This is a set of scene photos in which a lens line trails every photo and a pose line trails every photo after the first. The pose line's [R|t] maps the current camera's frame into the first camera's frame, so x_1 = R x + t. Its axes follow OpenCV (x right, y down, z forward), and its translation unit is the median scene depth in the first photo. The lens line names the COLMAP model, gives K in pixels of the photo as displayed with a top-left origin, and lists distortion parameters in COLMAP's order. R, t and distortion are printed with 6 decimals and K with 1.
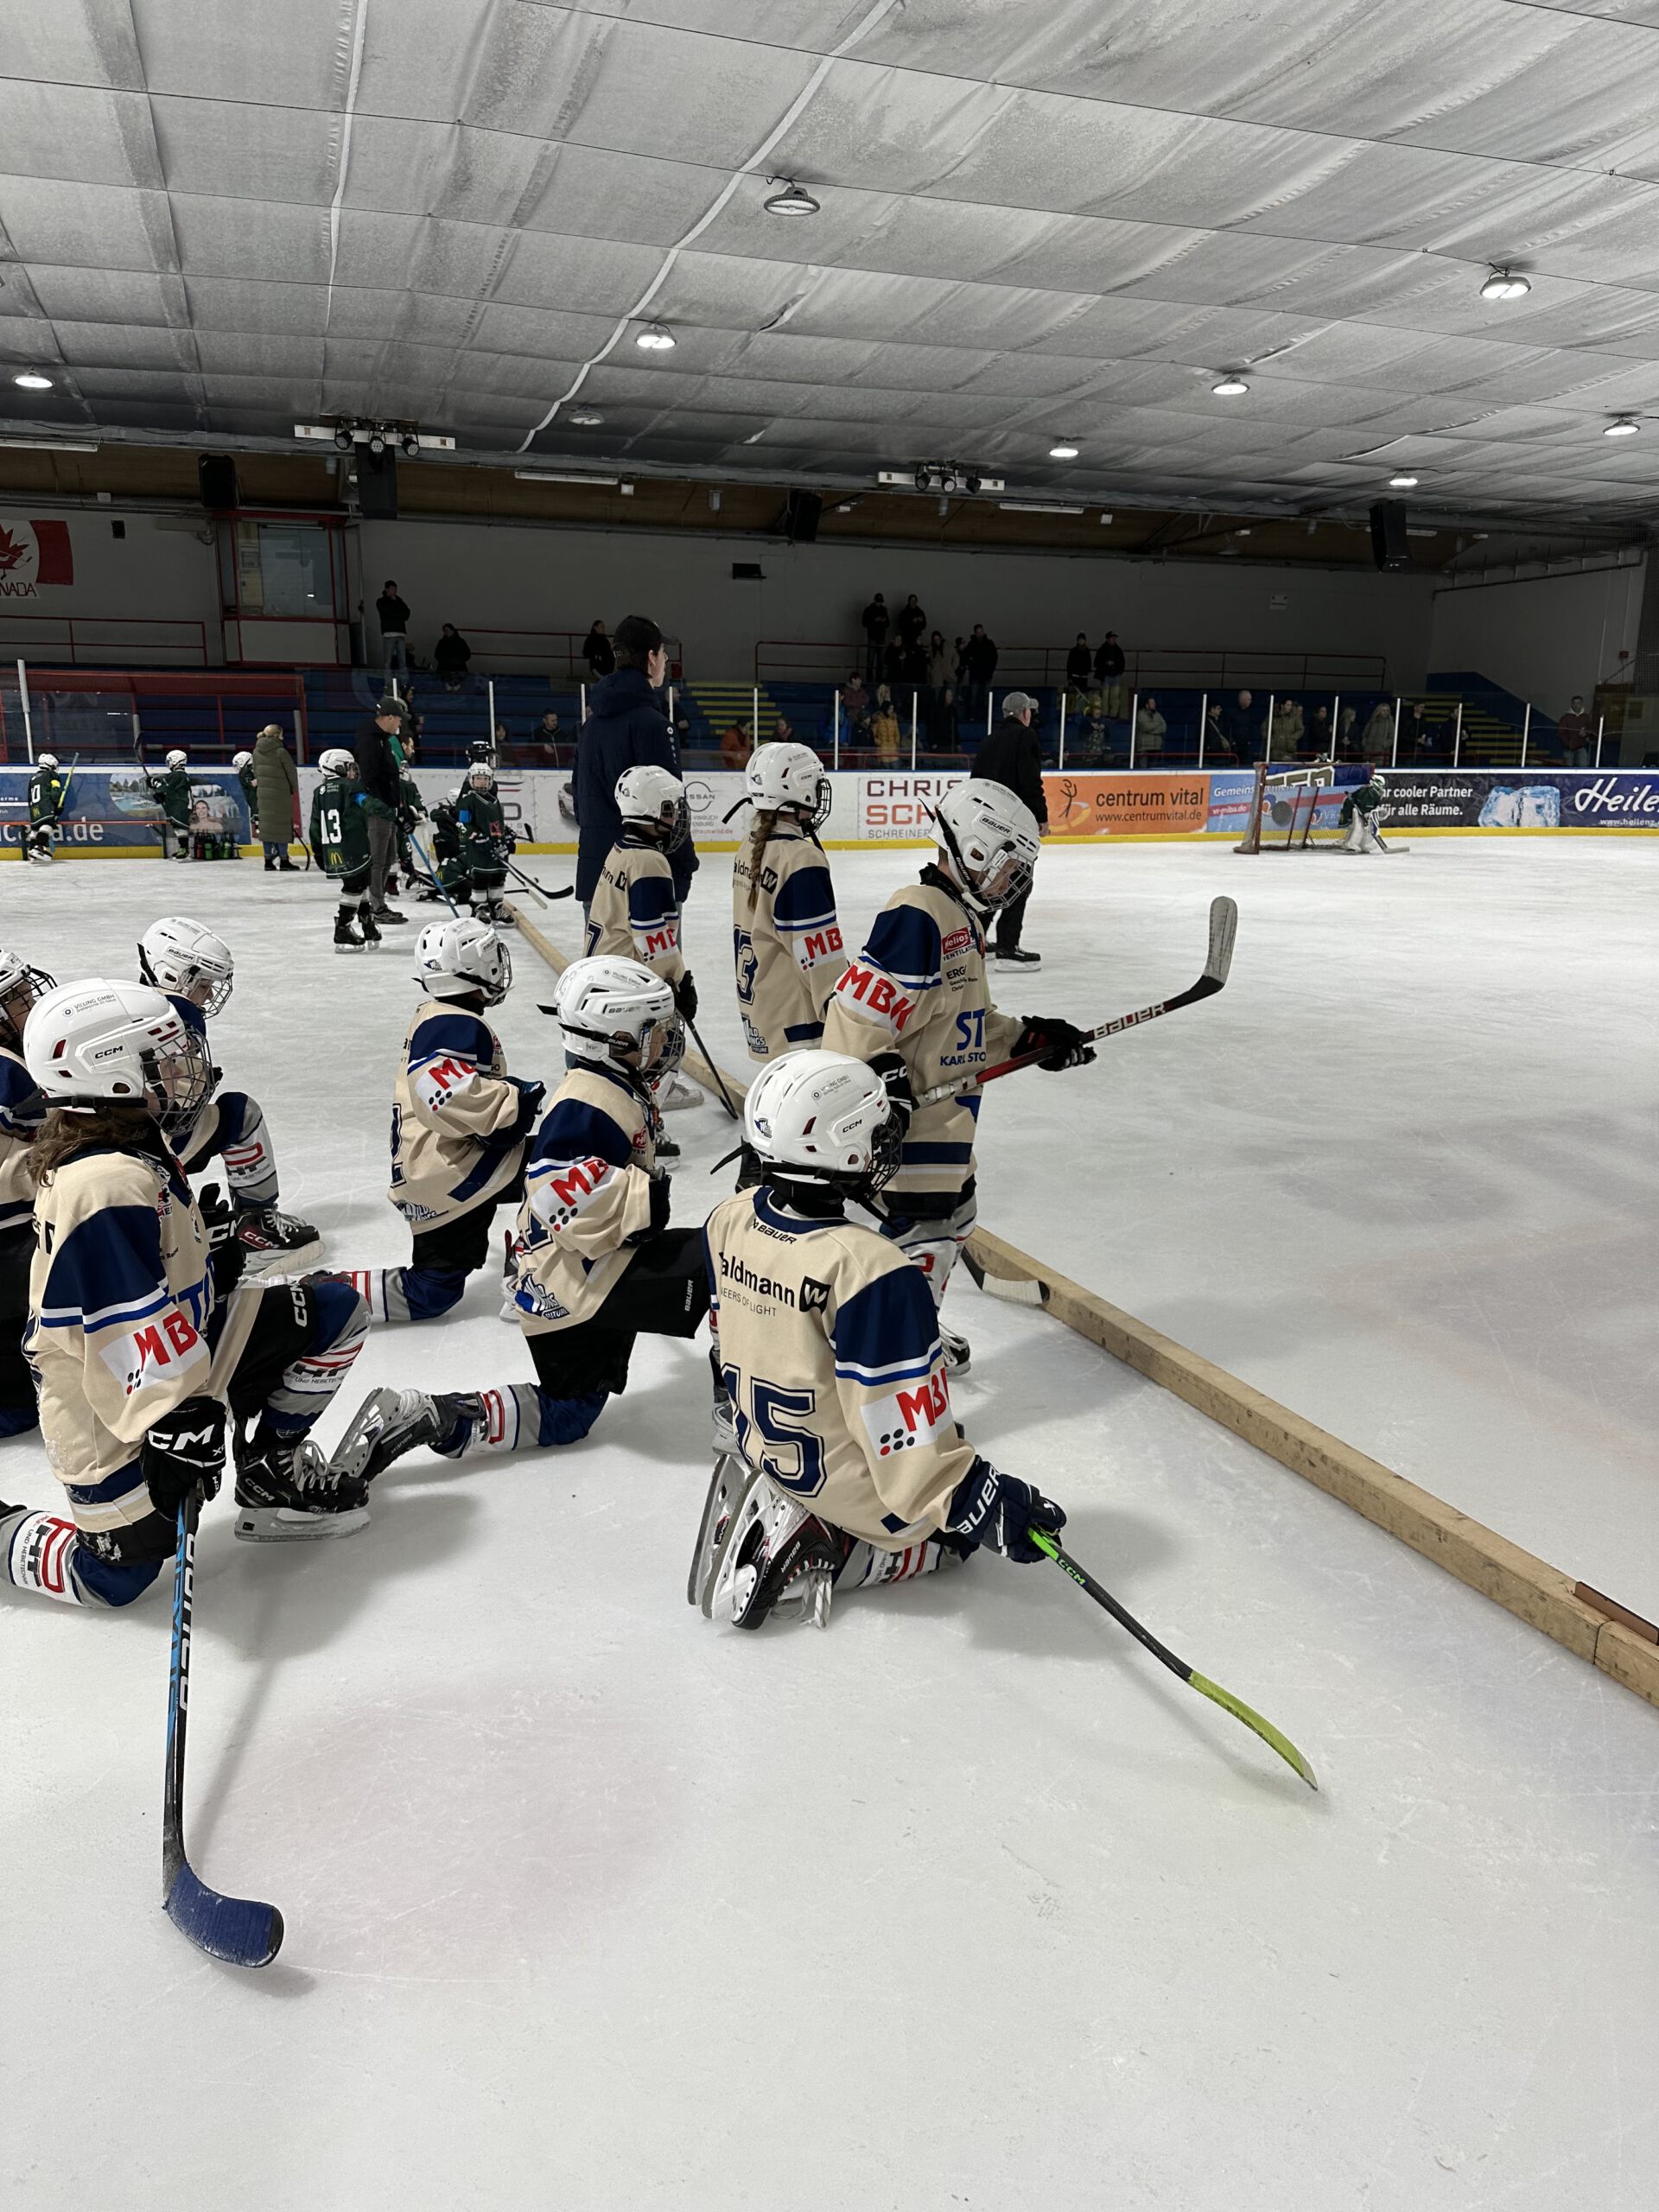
lens RADIAL K [[1535.6, 0, 829.5], [0, 1535.6, 1106.0], [0, 0, 1]] dist [-0.004132, -0.005456]
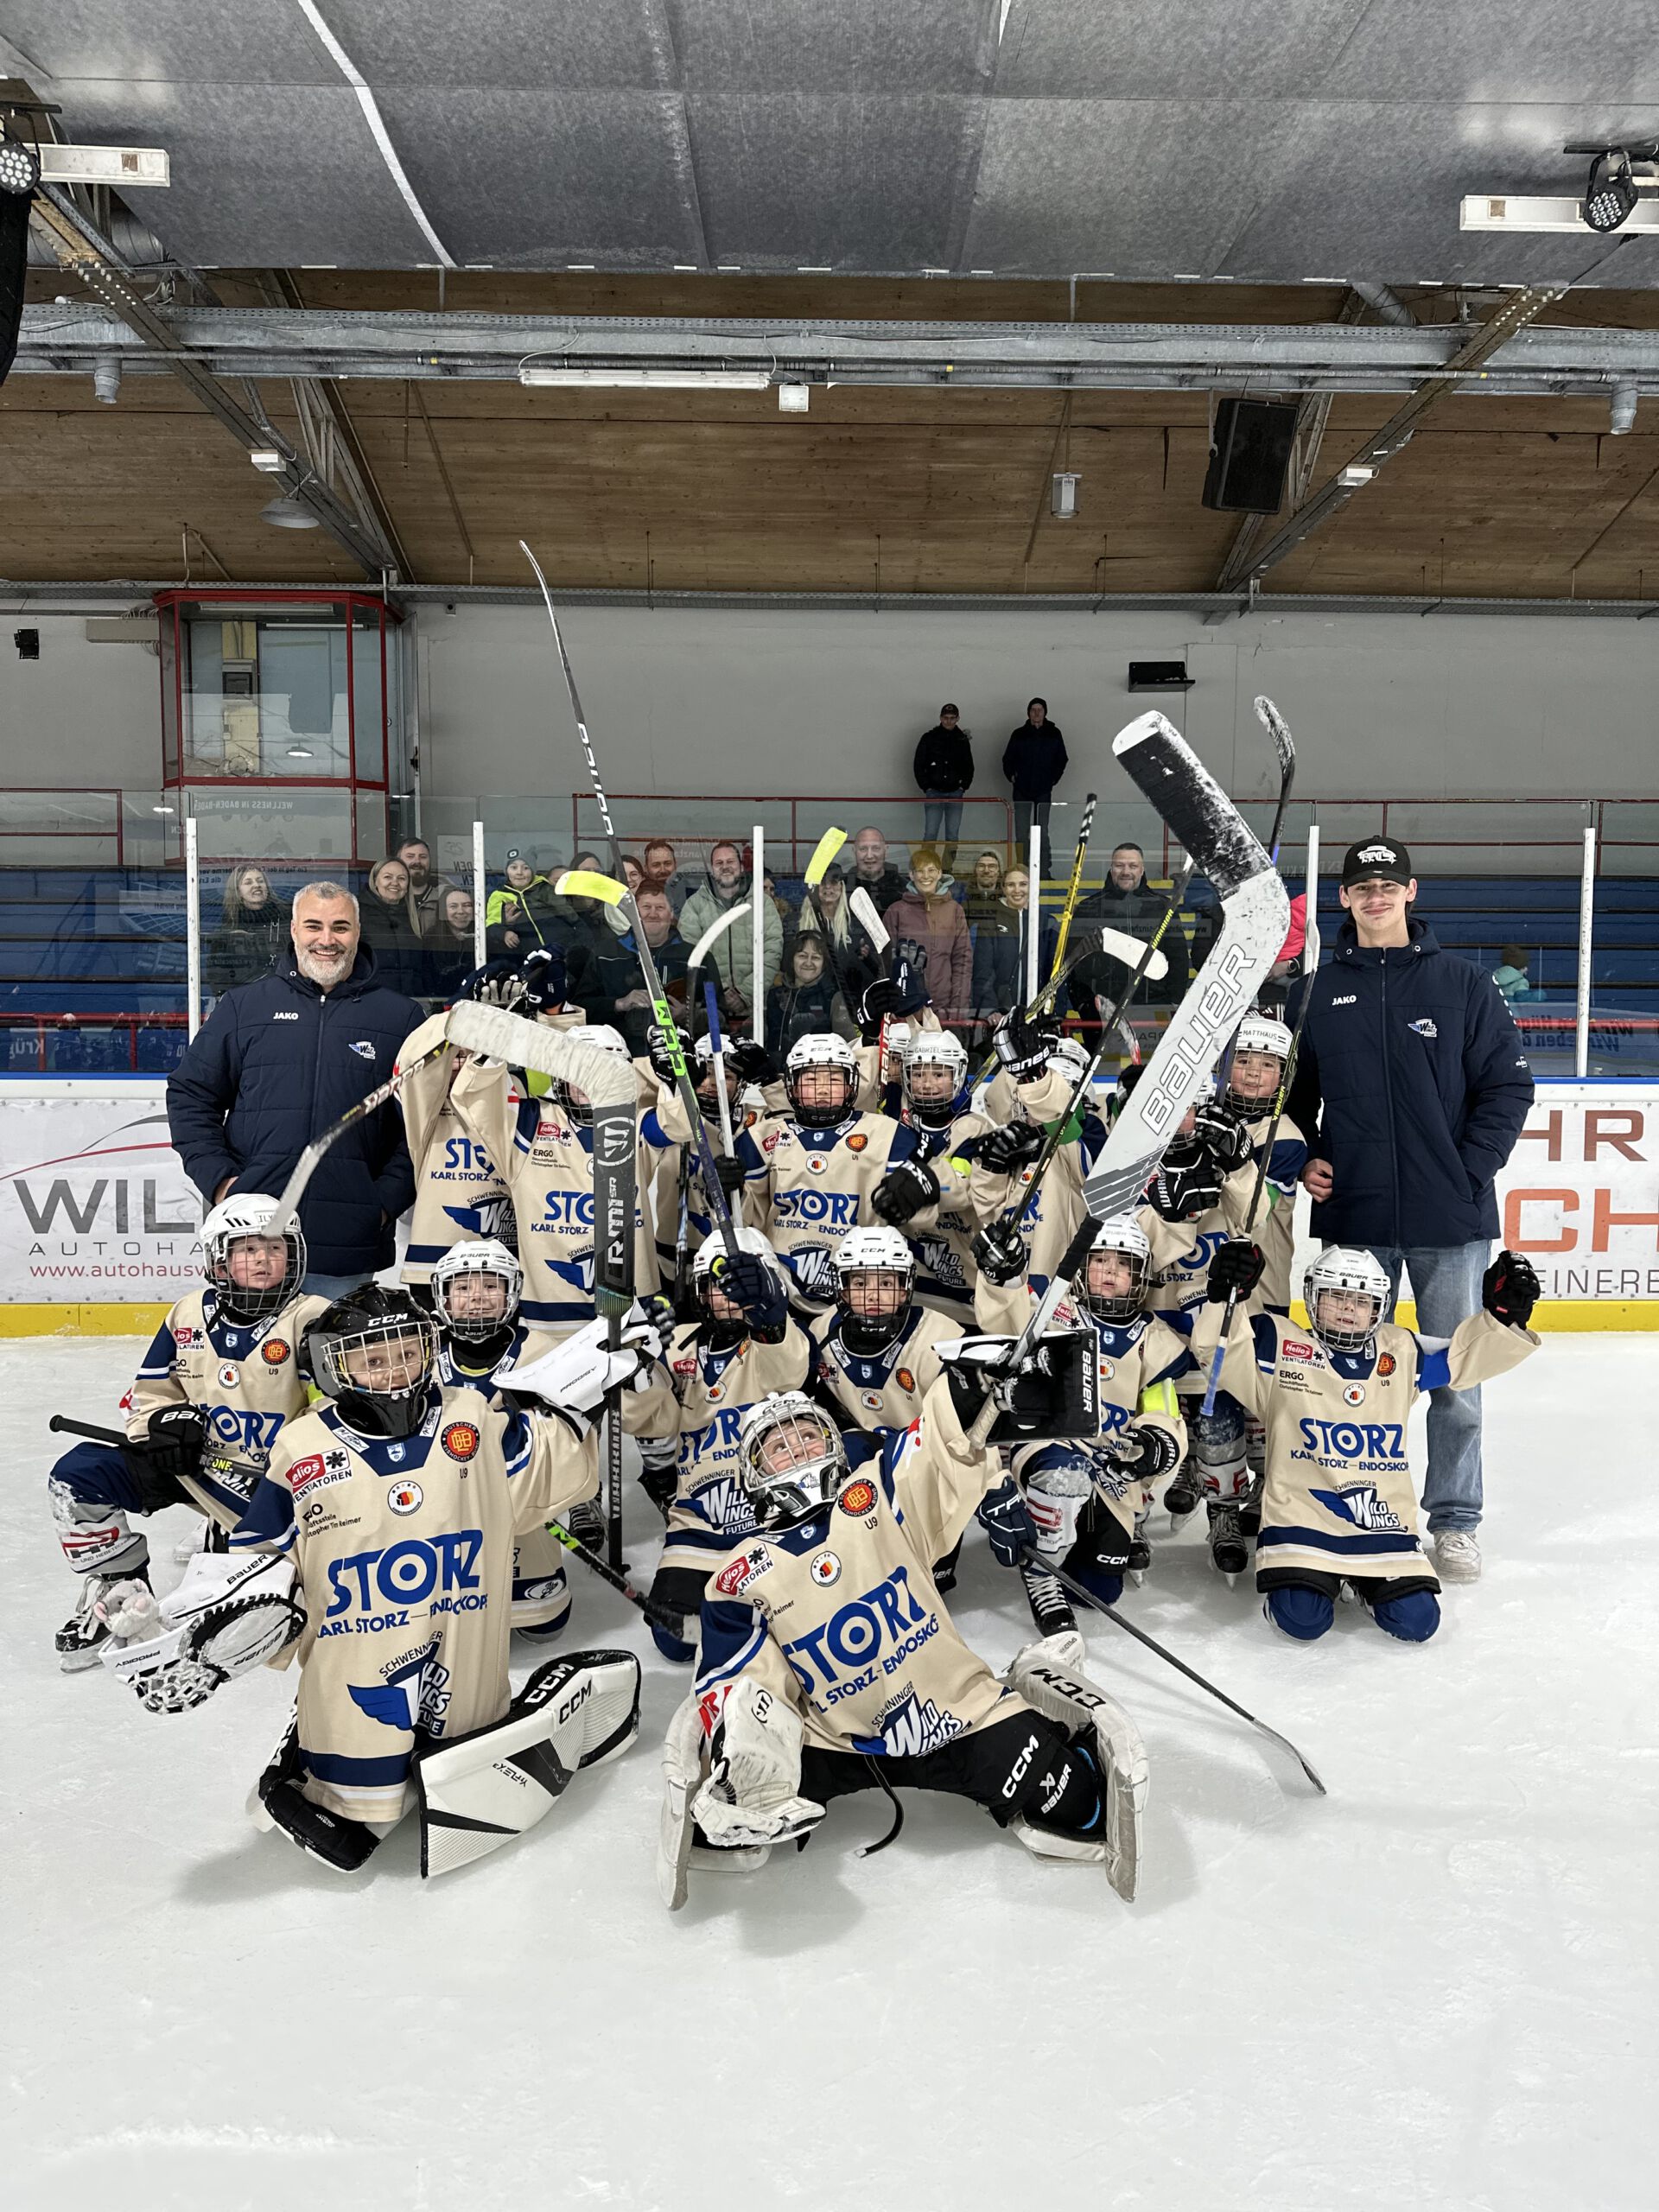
lens RADIAL K [[1483.3, 0, 829.5], [0, 1483.3, 1106.0], [0, 0, 1]] dist [-0.003676, -0.002516]
pose [[0.944274, 0.018347, -0.328649, 0.009307], [-0.073008, 0.985250, -0.154766, -0.136025], [0.320962, 0.170135, 0.931685, 0.590940]]
